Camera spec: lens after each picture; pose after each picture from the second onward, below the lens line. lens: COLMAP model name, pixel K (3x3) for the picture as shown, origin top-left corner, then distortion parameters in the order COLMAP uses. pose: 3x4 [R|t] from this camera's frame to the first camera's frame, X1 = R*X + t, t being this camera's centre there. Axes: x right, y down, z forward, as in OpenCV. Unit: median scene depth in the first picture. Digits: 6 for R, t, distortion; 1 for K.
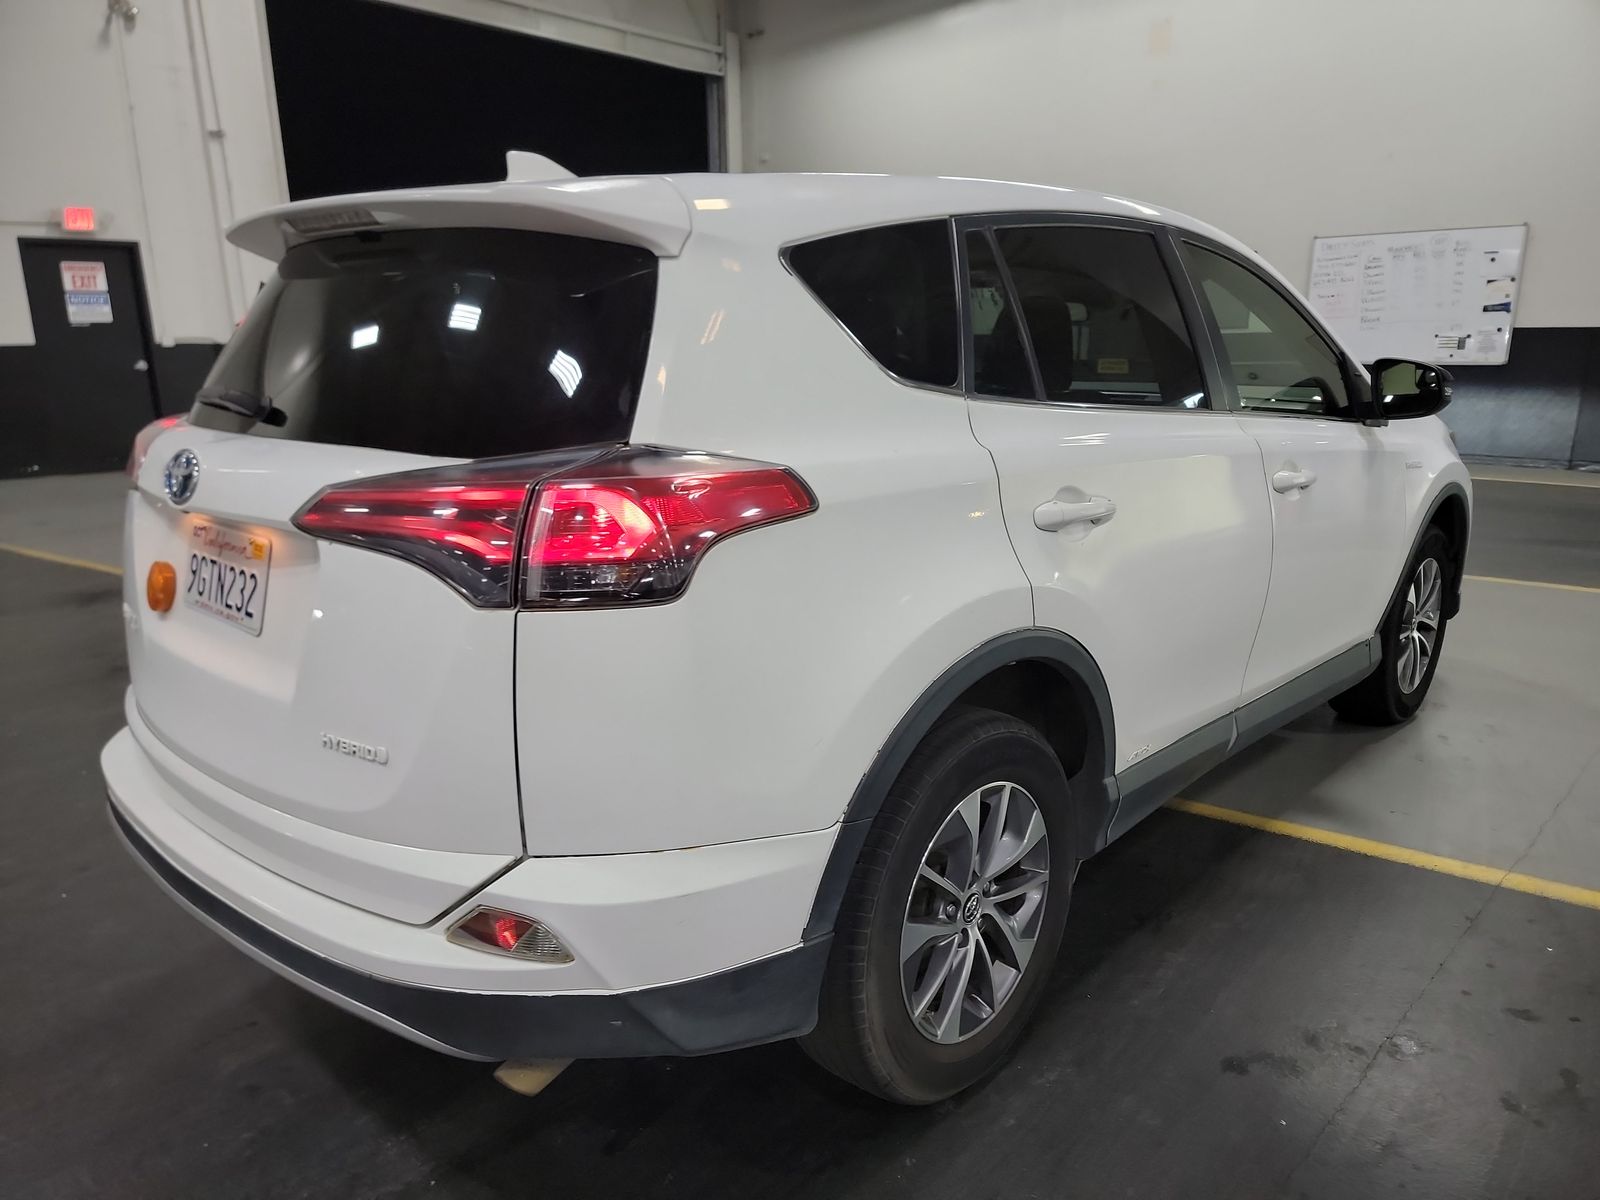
lens RADIAL K [[1151.9, 0, 800.0], [0, 1151.9, 600.0], [0, 0, 1]] dist [0.044540, -0.033661]
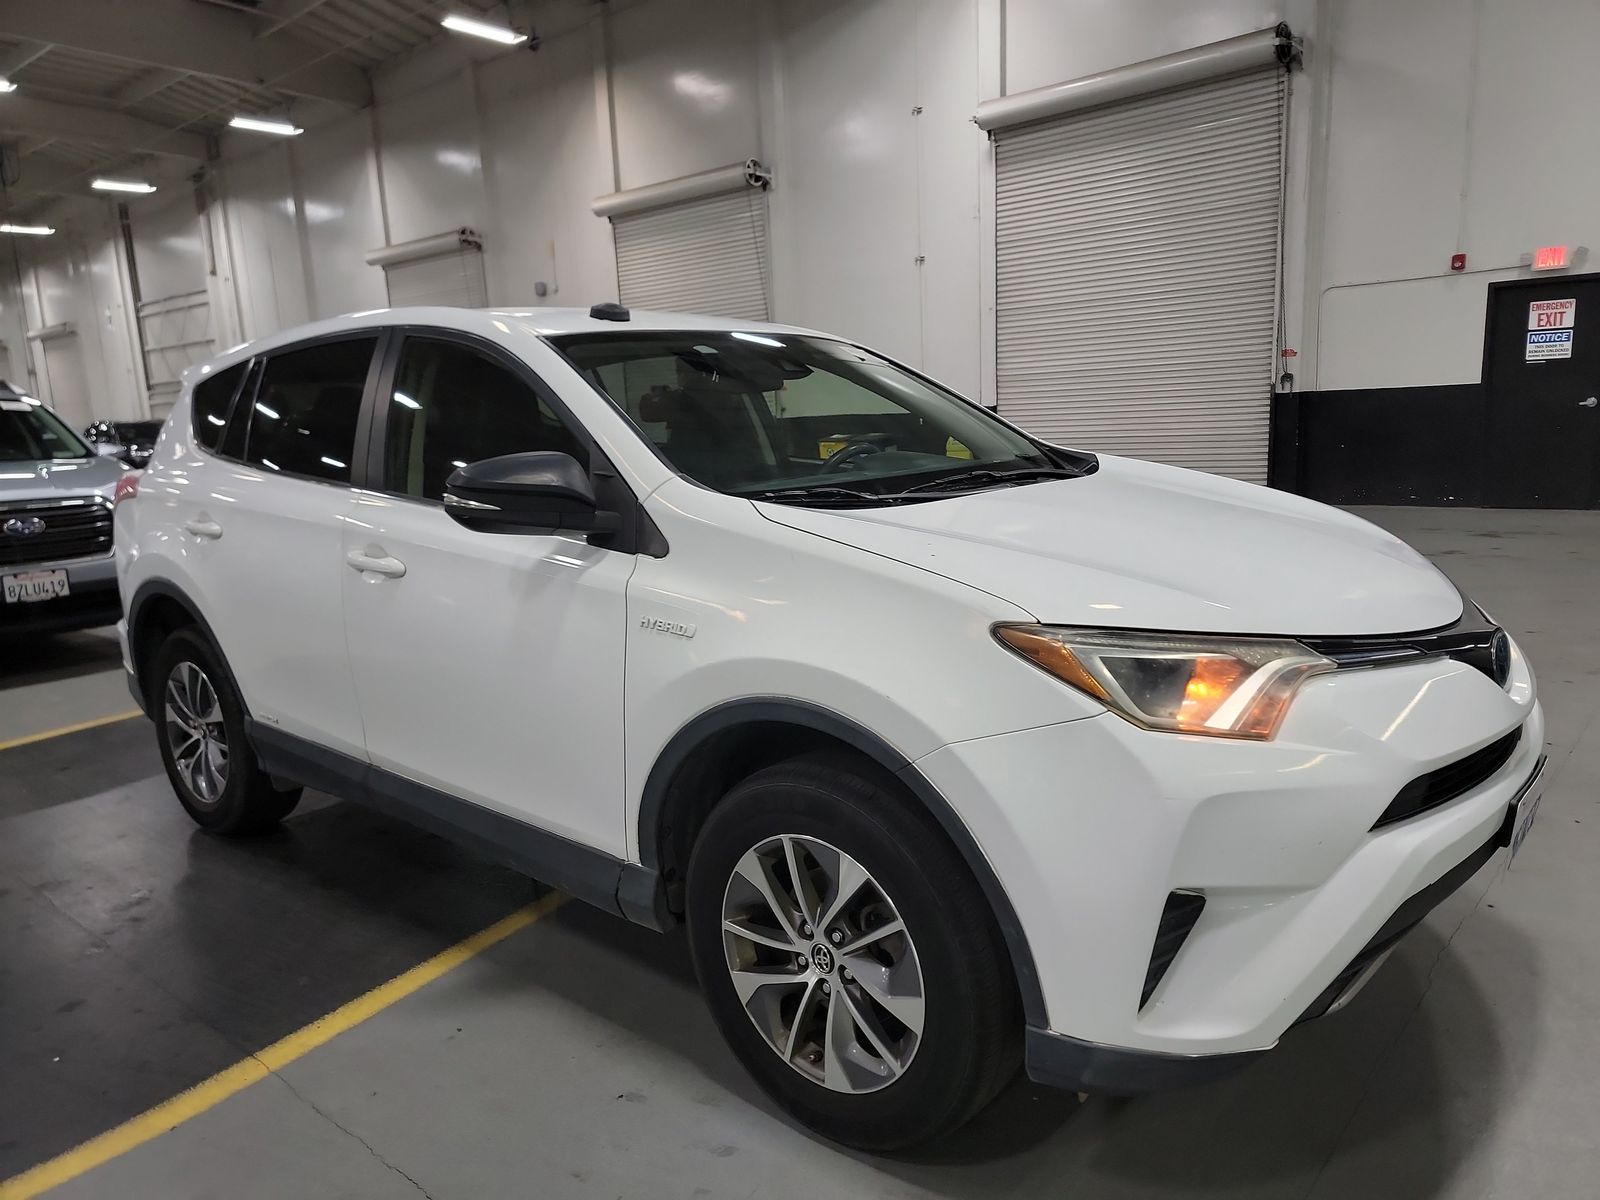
lens RADIAL K [[1151.9, 0, 800.0], [0, 1151.9, 600.0], [0, 0, 1]] dist [0.044540, -0.033661]
pose [[0.027771, 0.180949, -0.983100, 0.398733], [-0.197870, 0.965014, 0.172031, -0.088545], [0.979835, 0.189748, 0.062603, 0.364924]]
